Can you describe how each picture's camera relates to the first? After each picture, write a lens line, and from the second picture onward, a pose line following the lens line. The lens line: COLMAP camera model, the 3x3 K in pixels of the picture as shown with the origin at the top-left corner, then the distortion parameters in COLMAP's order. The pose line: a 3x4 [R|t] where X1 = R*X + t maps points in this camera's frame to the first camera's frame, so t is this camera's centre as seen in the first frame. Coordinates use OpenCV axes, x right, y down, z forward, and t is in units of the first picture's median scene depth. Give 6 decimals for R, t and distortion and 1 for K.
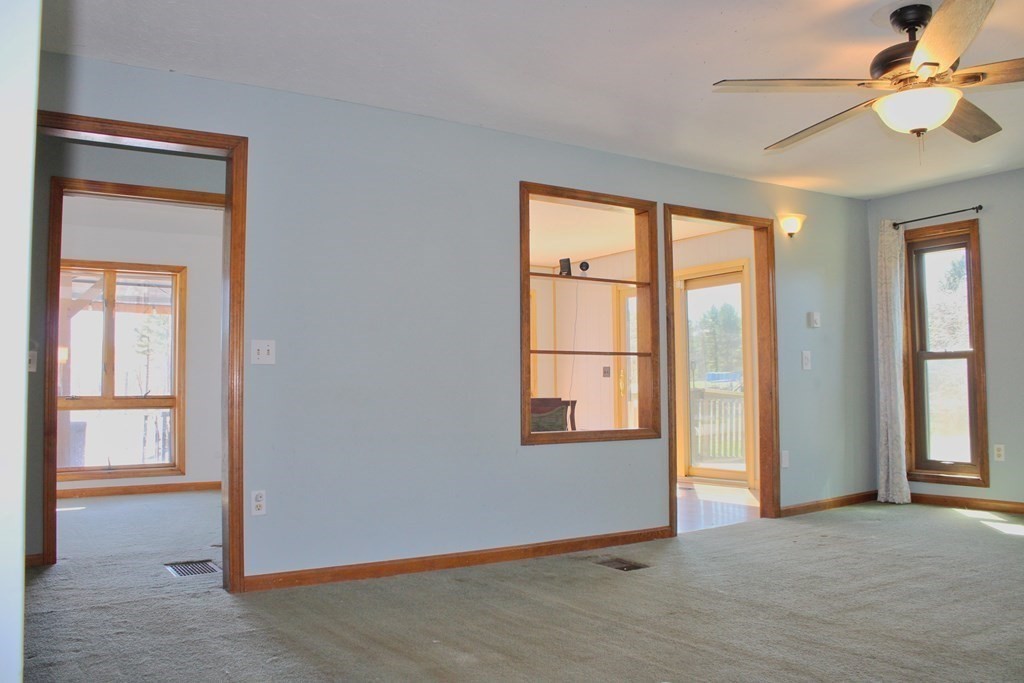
lens RADIAL K [[869.0, 0, 507.8], [0, 869.0, 340.0], [0, 0, 1]] dist [-0.133852, 0.113003]
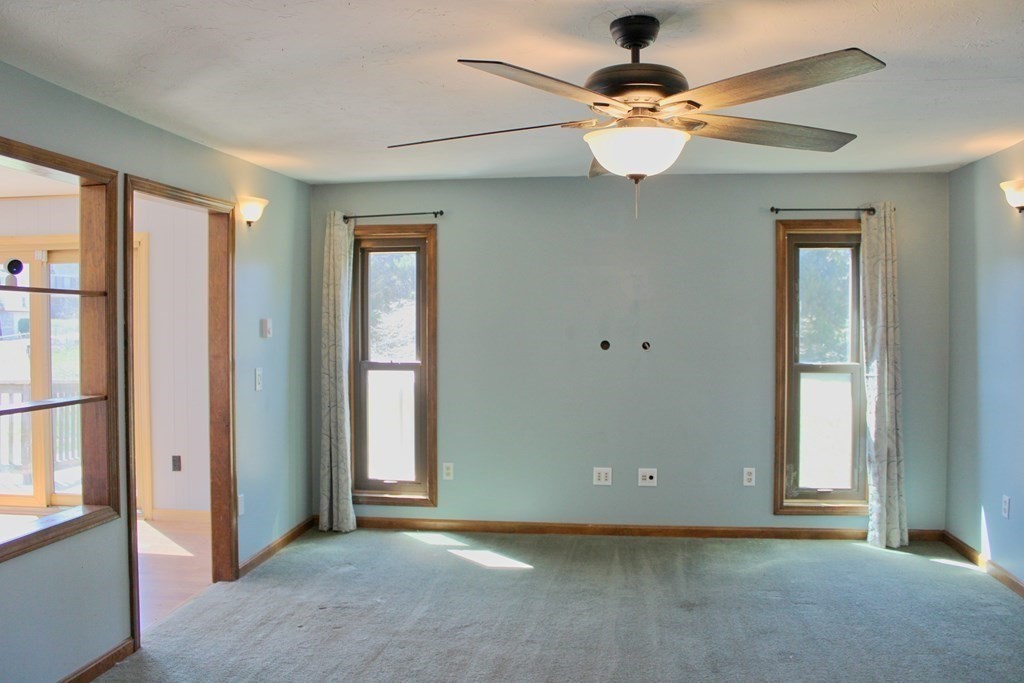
lens RADIAL K [[869.0, 0, 513.6], [0, 869.0, 340.1], [0, 0, 1]] dist [-0.133852, 0.113003]
pose [[0.664832, -0.006191, 0.746968, -0.102927], [-0.049847, 0.997369, 0.052632, -0.069040], [-0.745328, -0.072225, 0.662774, 0.281306]]
